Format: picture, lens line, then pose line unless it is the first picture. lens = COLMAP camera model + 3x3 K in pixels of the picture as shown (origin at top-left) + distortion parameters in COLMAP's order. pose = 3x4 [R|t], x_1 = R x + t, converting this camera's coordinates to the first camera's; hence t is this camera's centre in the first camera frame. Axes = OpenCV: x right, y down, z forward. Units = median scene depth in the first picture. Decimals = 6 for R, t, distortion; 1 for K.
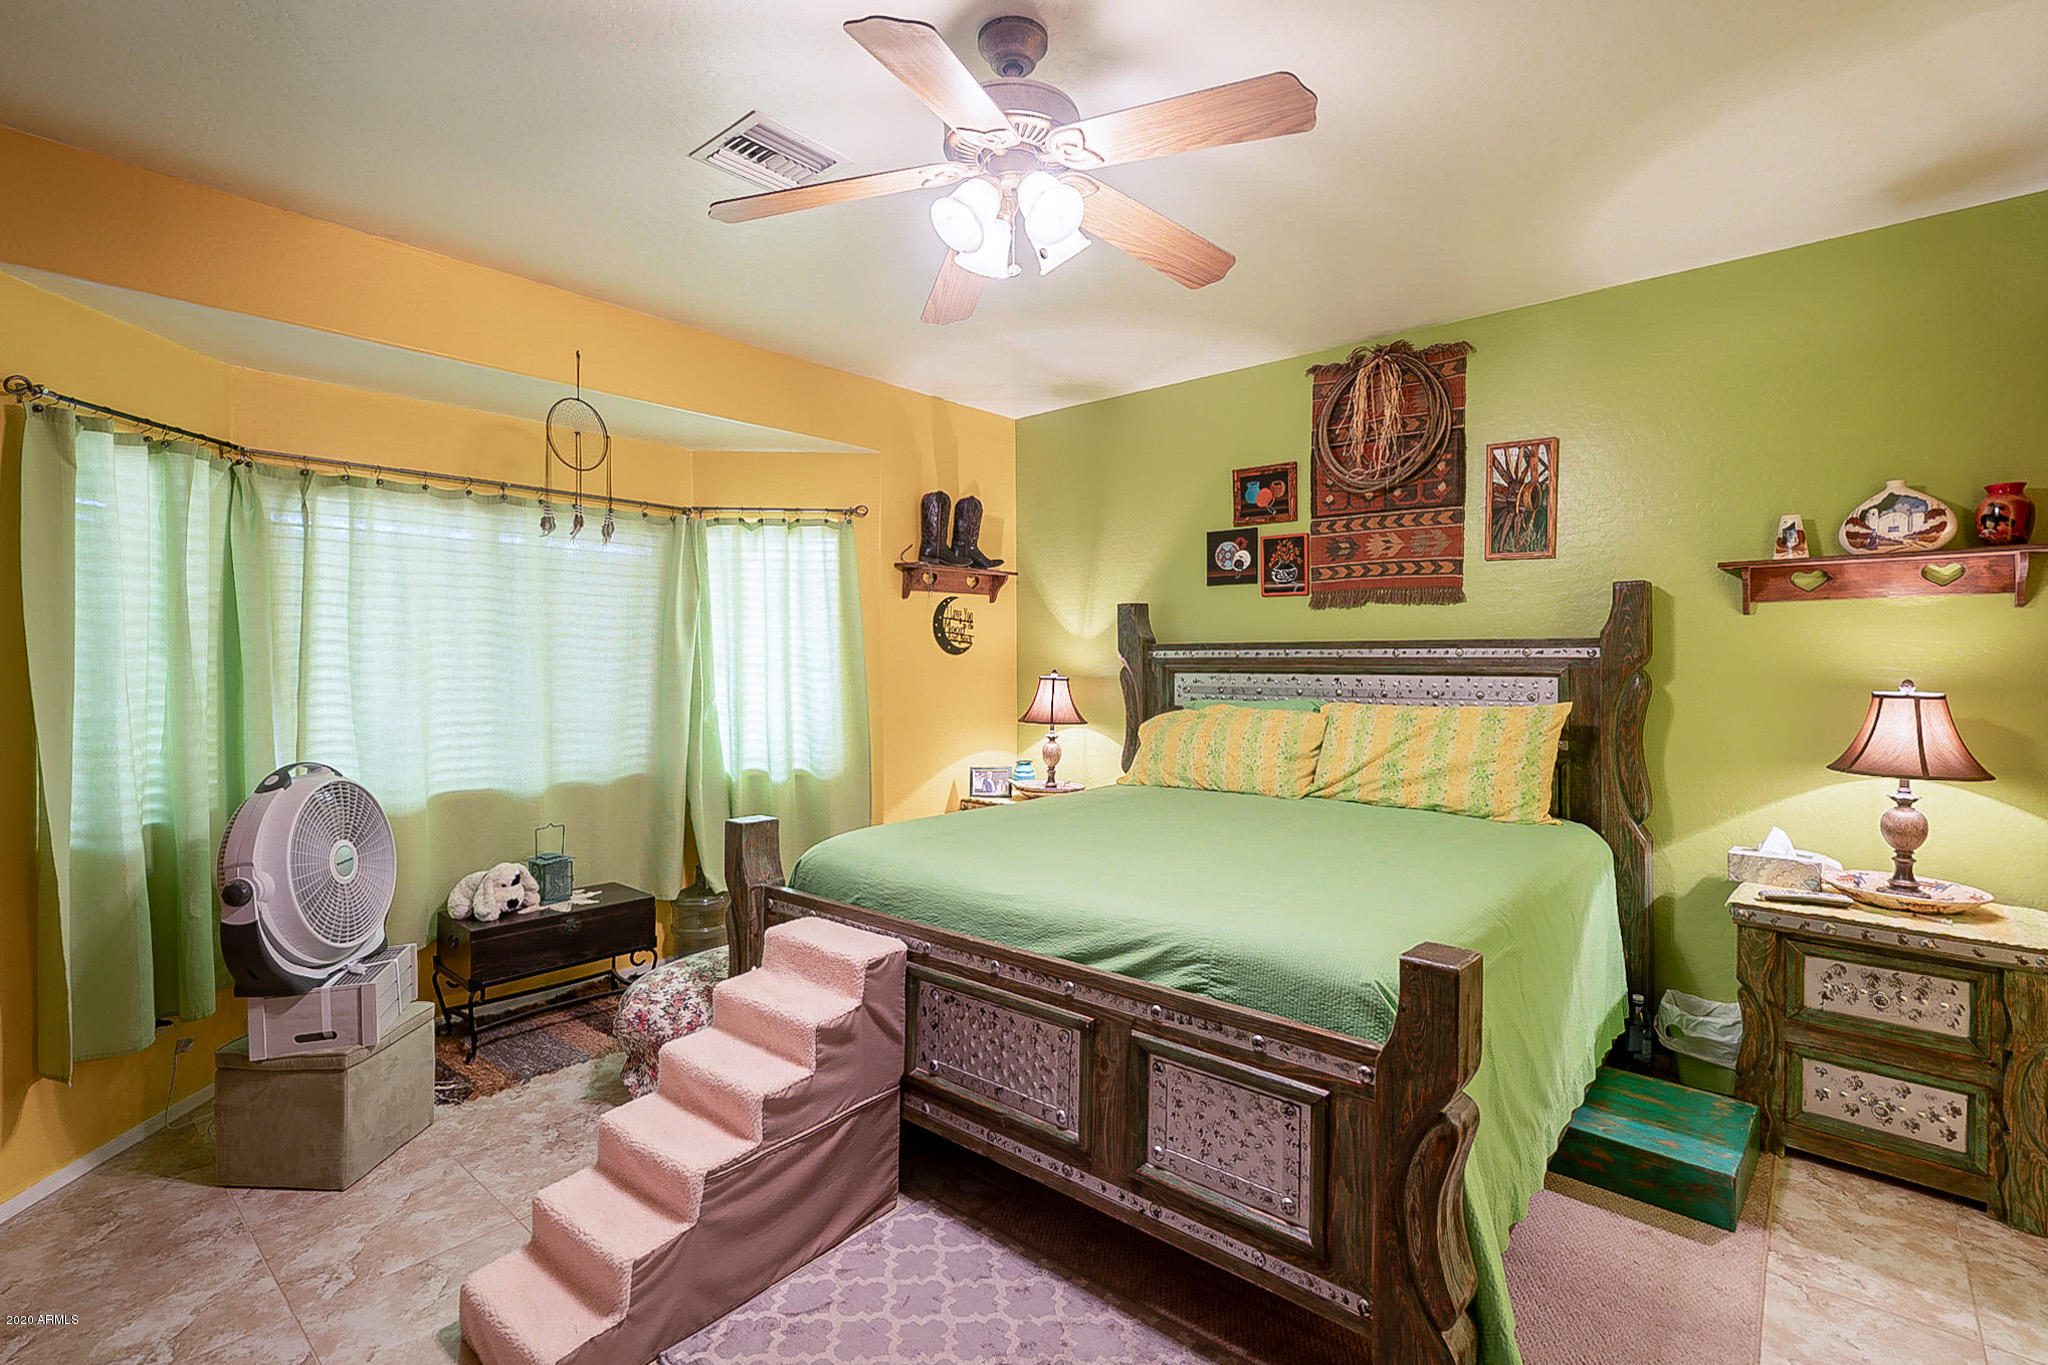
lens RADIAL K [[944.4, 0, 1017.6], [0, 944.4, 662.0], [0, 0, 1]] dist [-0.004444, 0.000712]
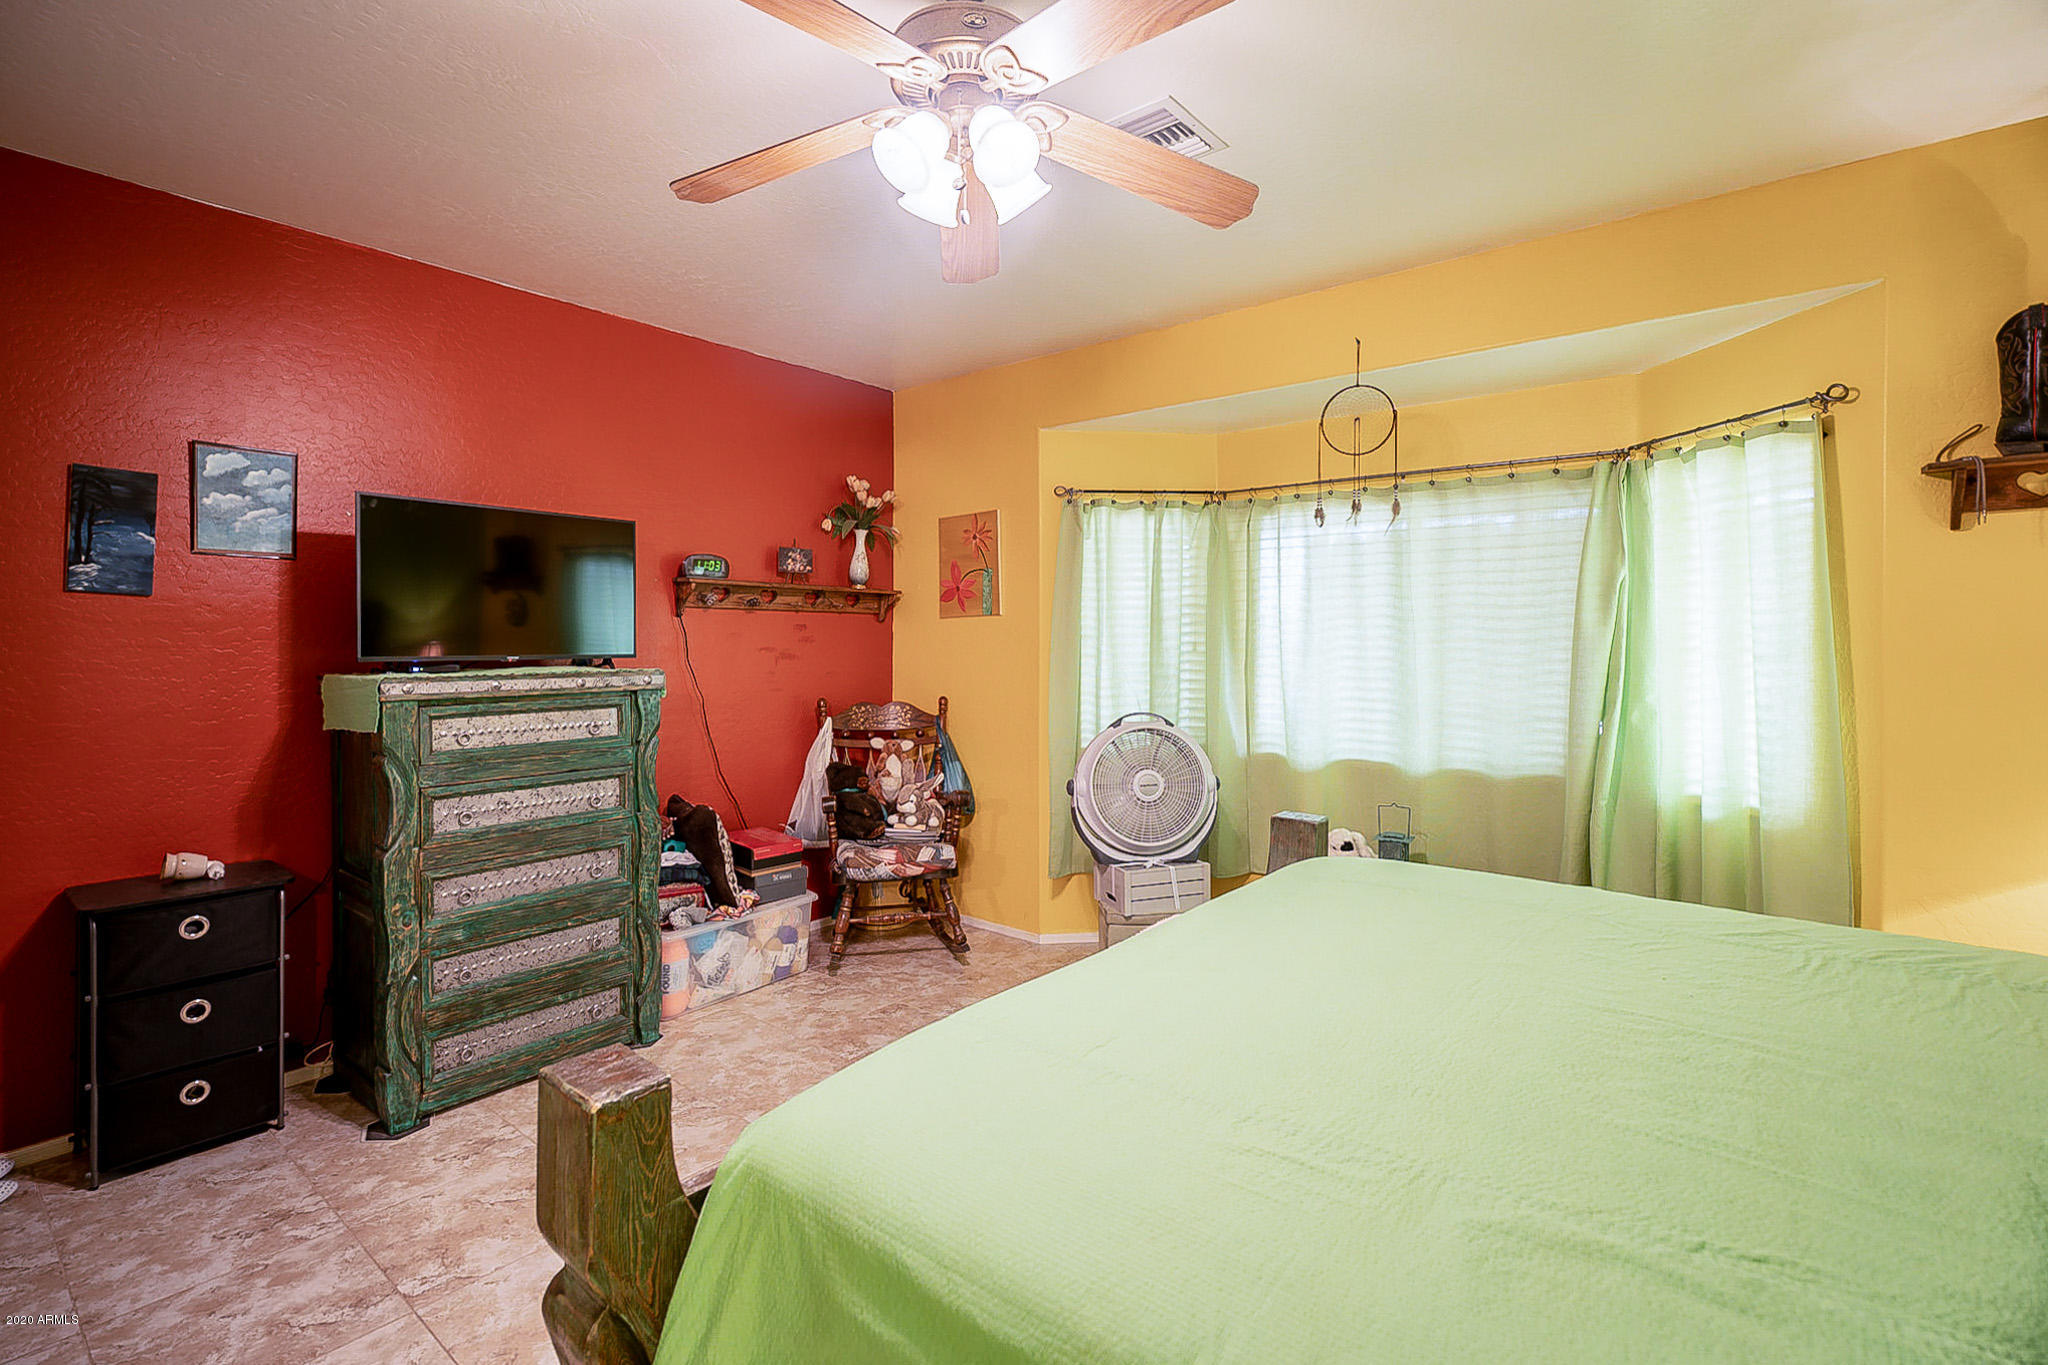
lens RADIAL K [[951.1, 0, 1018.1], [0, 951.1, 633.9], [0, 0, 1]] dist [-0.000768, 0.000748]
pose [[0.029366, -0.008339, -0.999534, 0.488579], [-0.003122, 0.999960, -0.008434, -0.000502], [0.999564, 0.003368, 0.029339, 0.537657]]
